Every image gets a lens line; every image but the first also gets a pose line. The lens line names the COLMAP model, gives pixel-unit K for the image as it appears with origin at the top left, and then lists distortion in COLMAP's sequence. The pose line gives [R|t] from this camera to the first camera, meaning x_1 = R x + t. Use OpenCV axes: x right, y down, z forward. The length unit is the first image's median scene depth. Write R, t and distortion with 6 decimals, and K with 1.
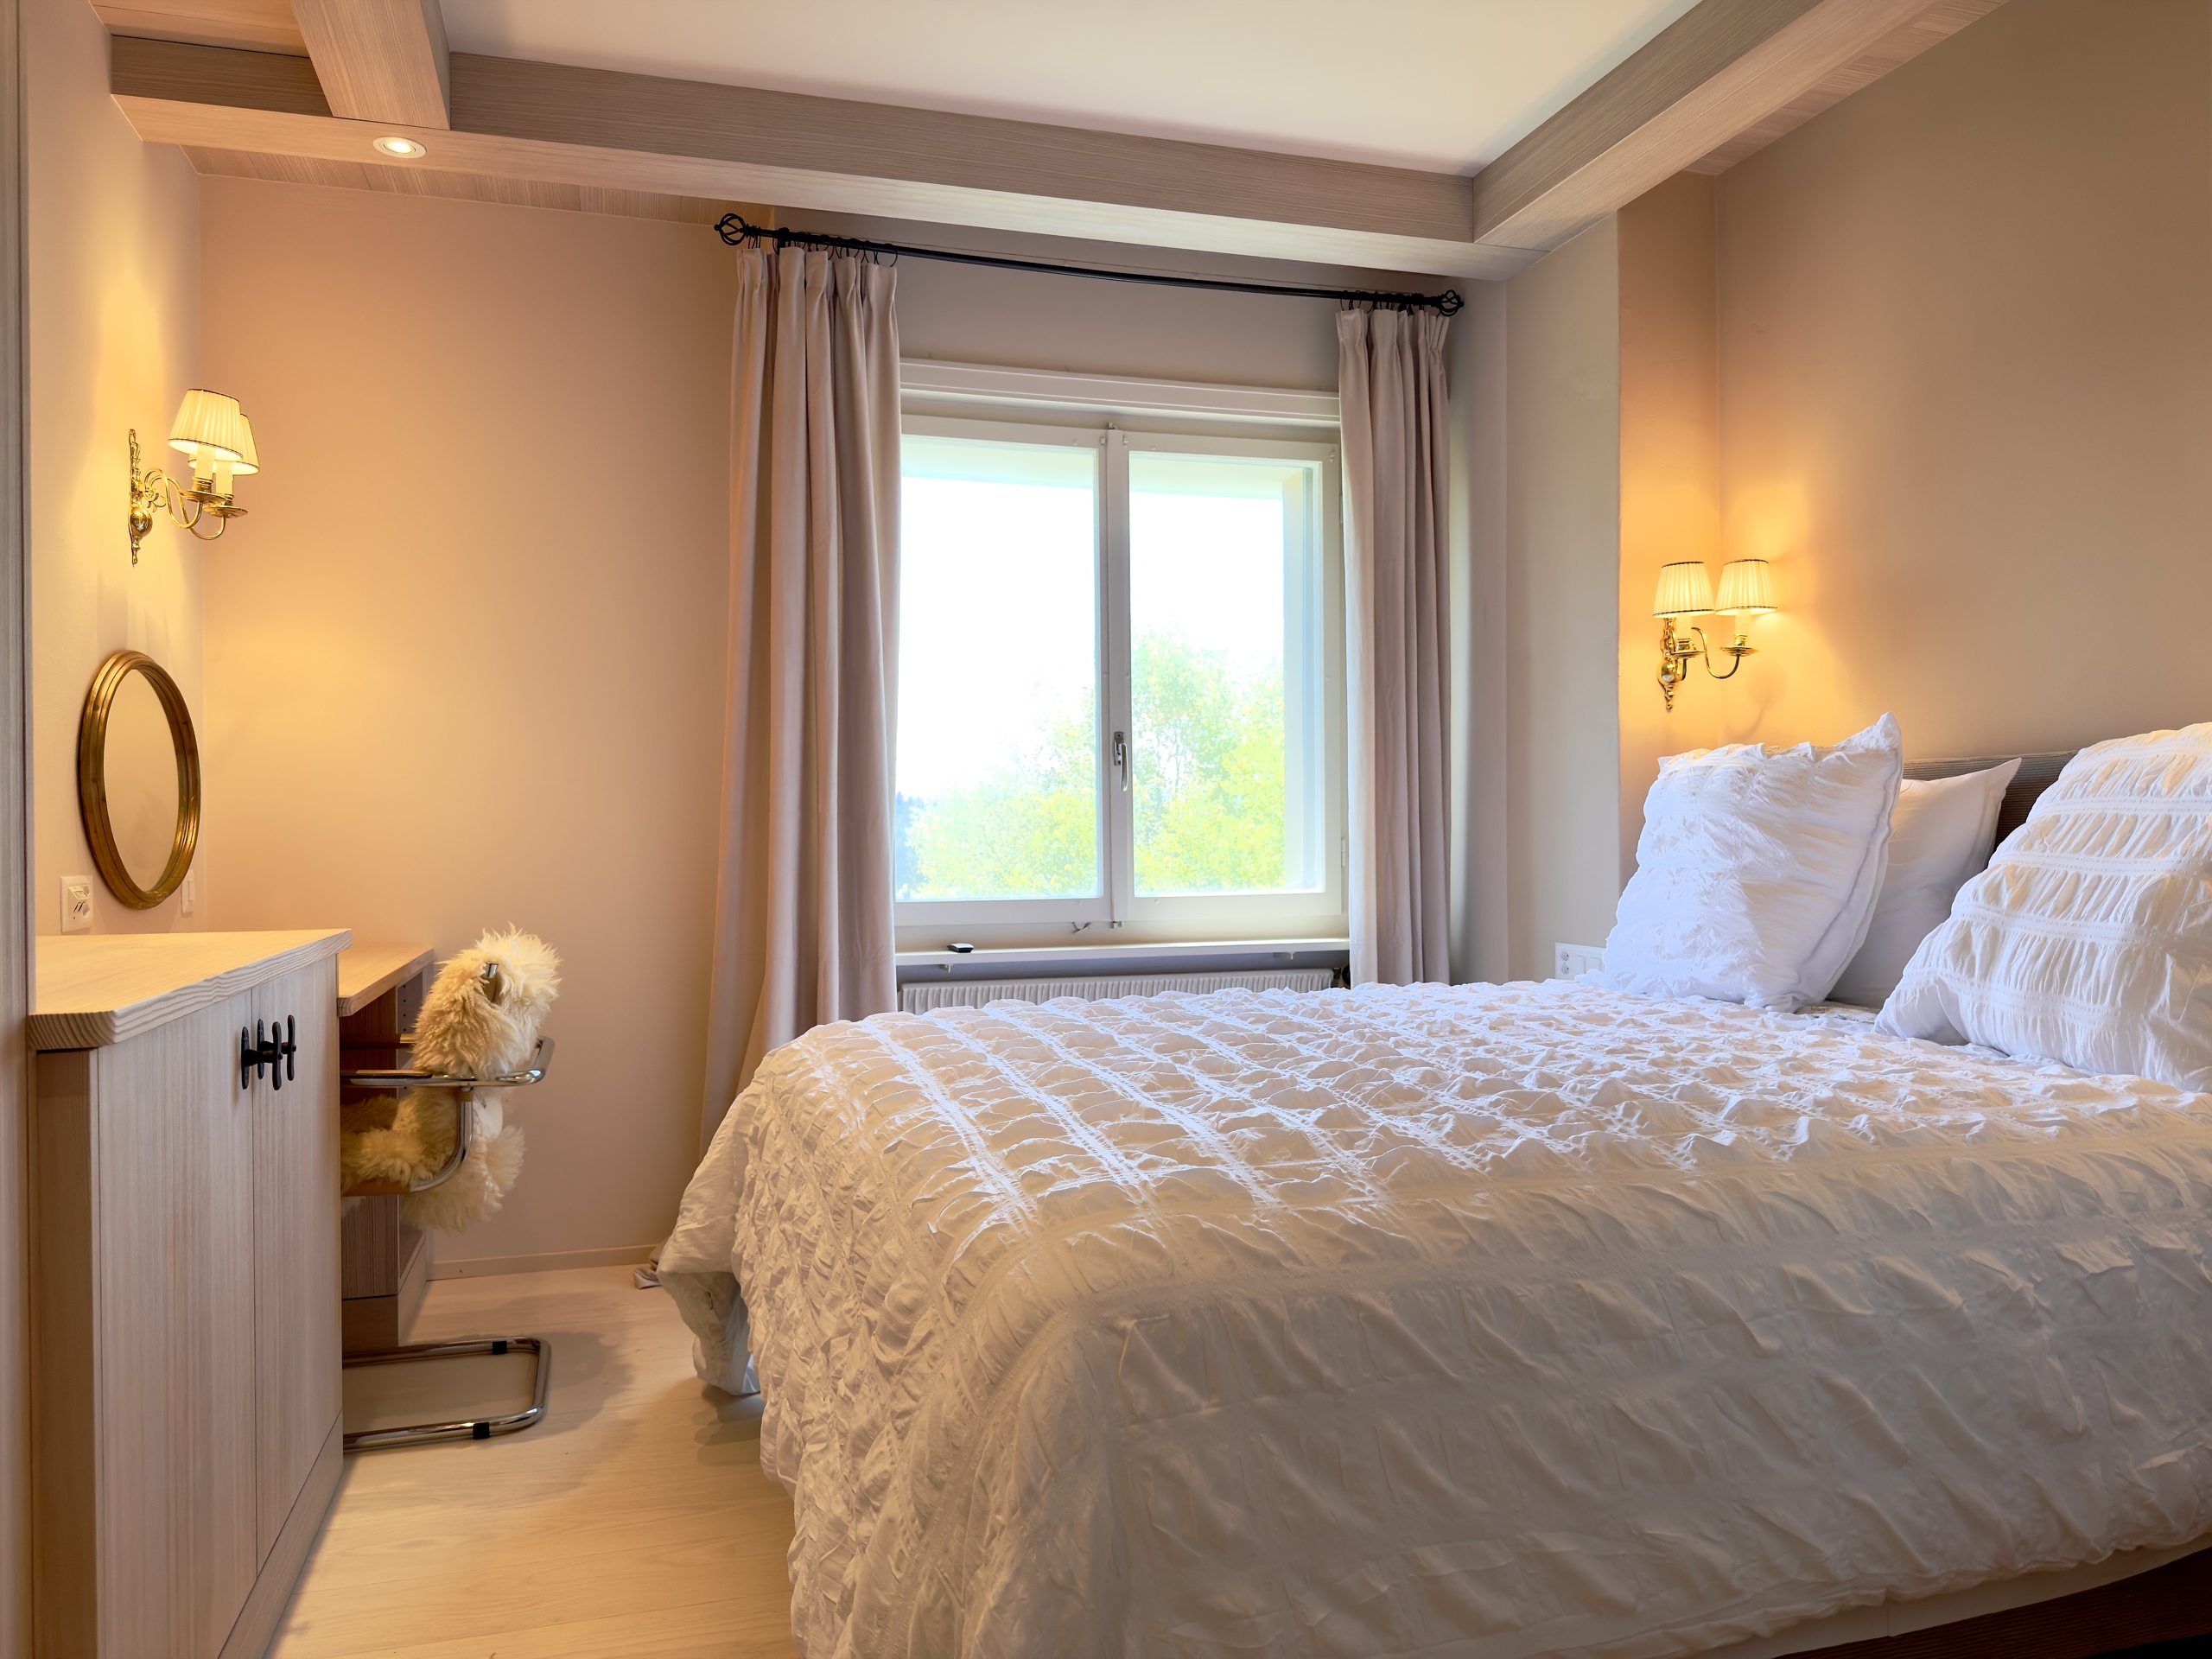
lens RADIAL K [[1548.8, 0, 1106.0], [0, 1548.8, 829.5], [0, 0, 1]] dist [0.100311, -0.126107]
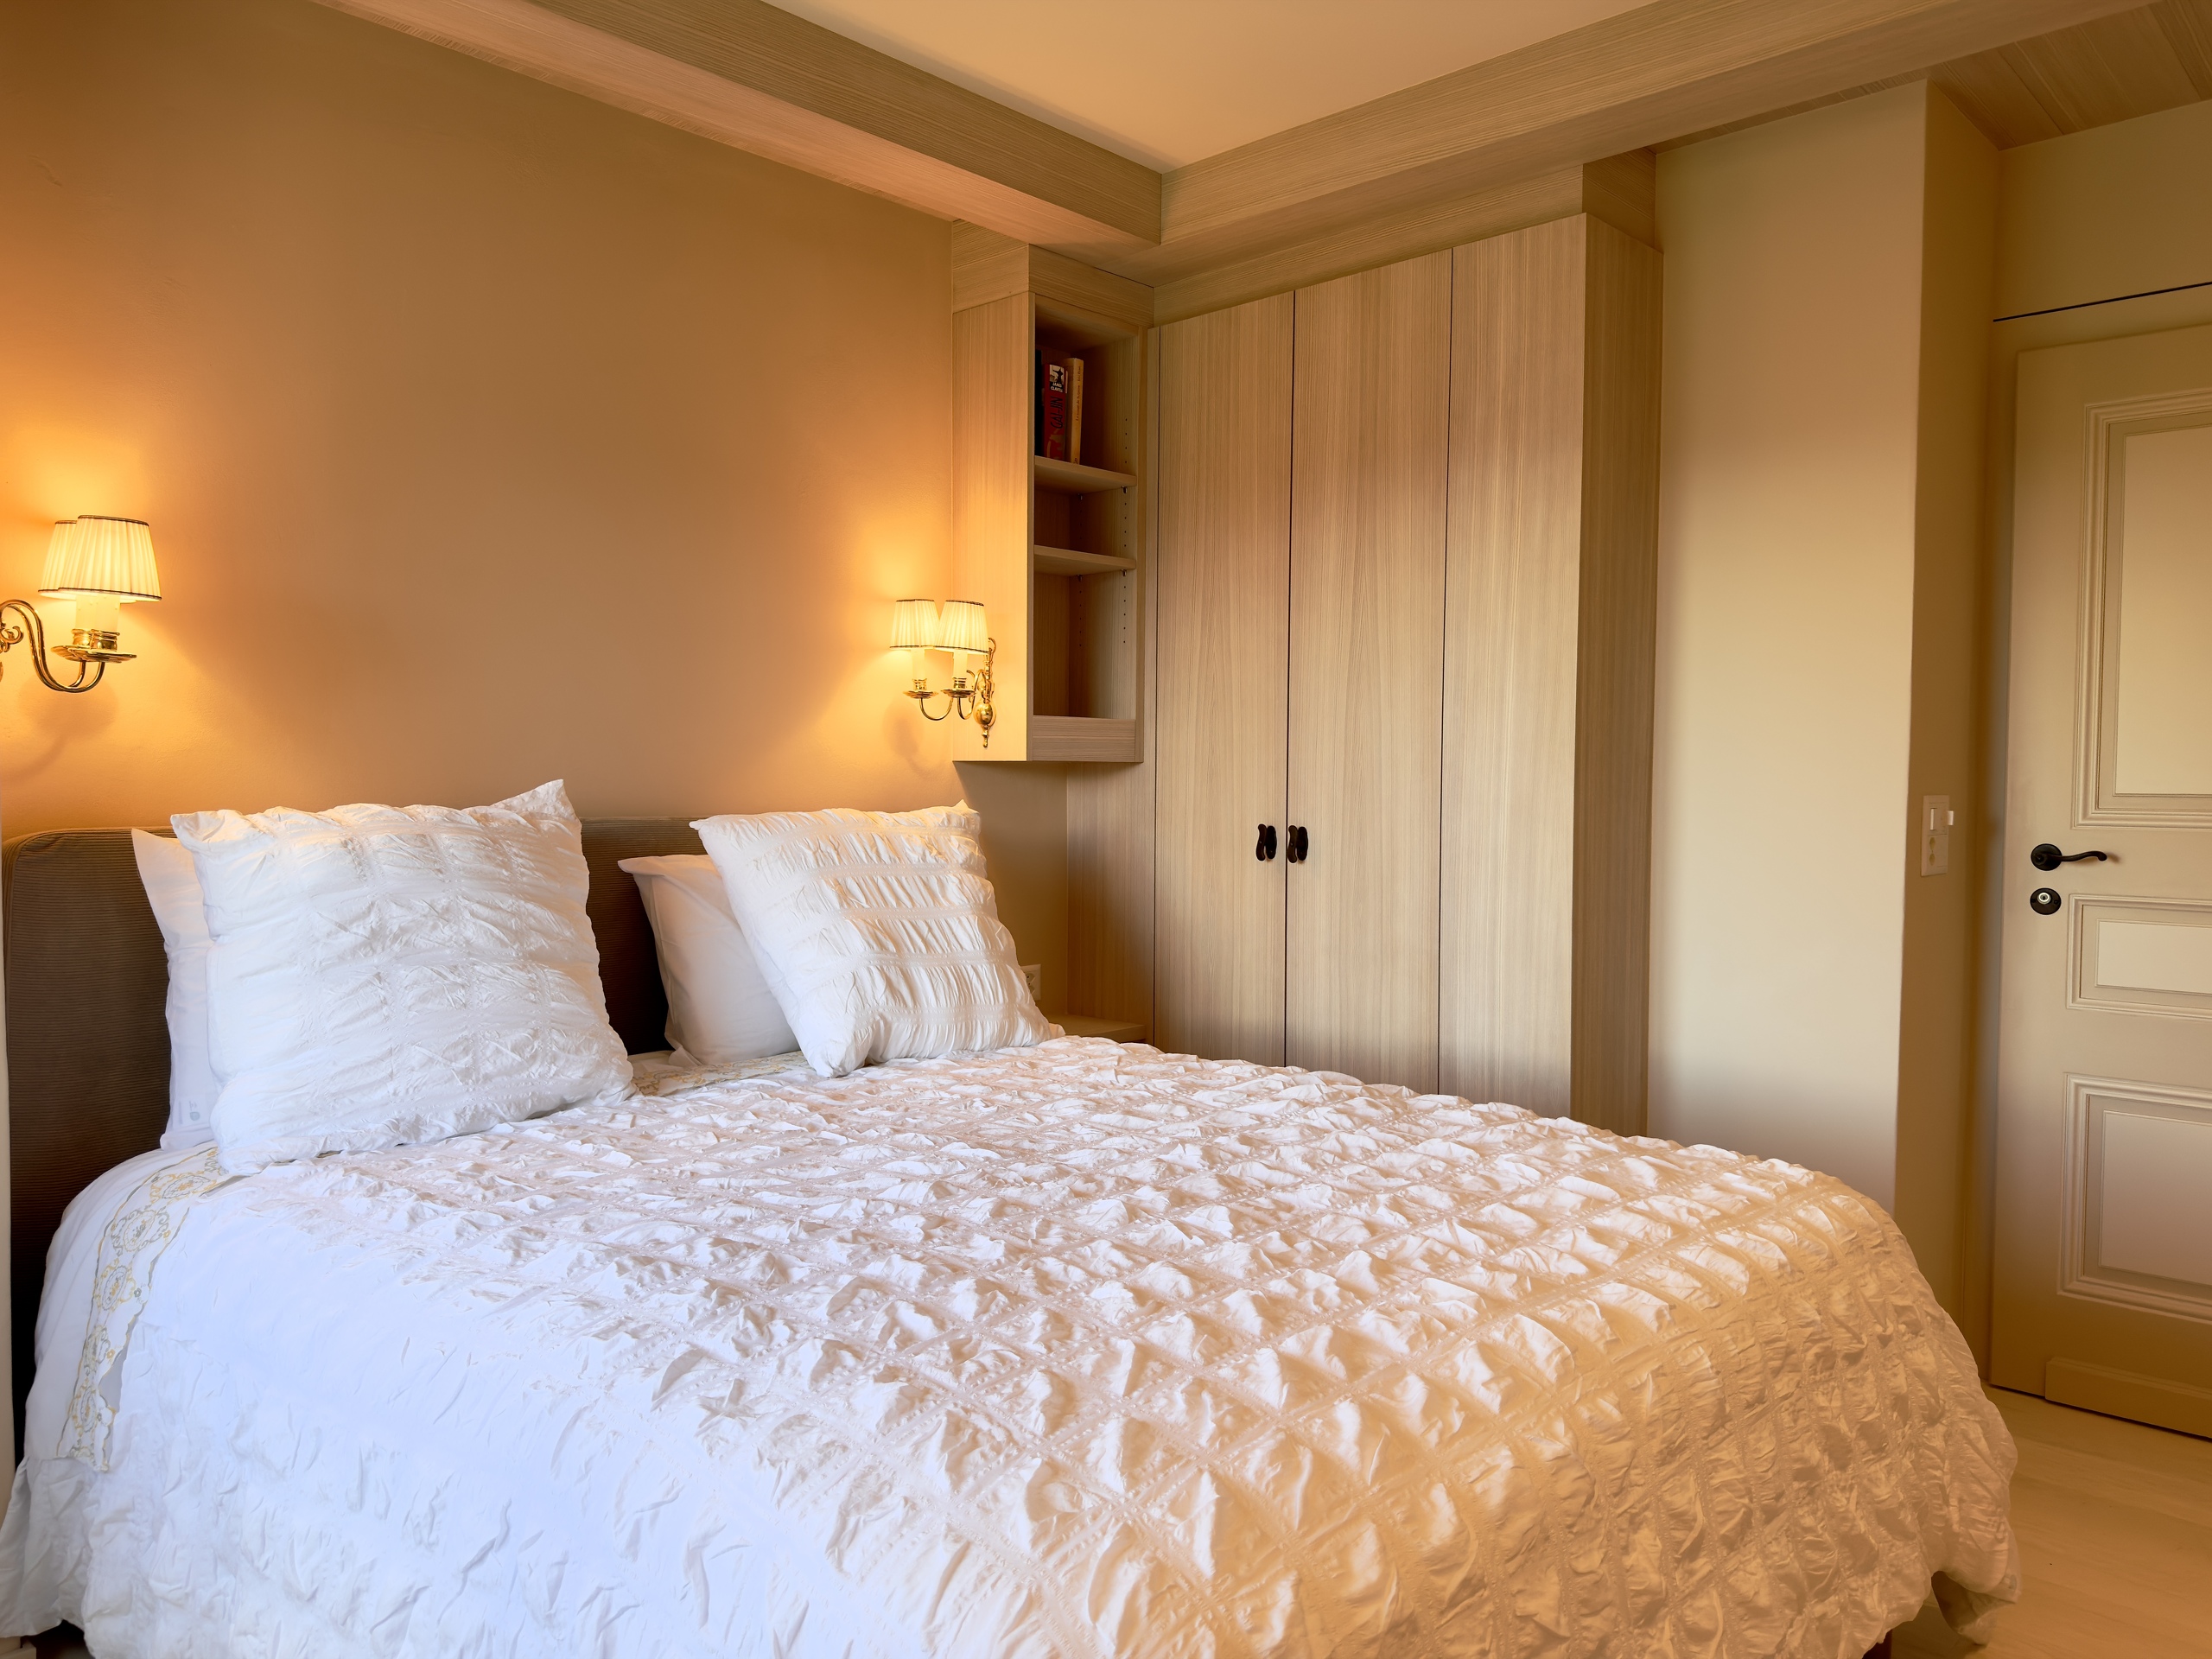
lens RADIAL K [[1548.8, 0, 1106.0], [0, 1548.8, 829.5], [0, 0, 1]] dist [0.100311, -0.126107]
pose [[-0.490981, -0.024030, 0.870839, -0.487646], [0.000199, 0.999616, 0.027695, -0.067305], [-0.871170, 0.013771, -0.490787, 1.134682]]
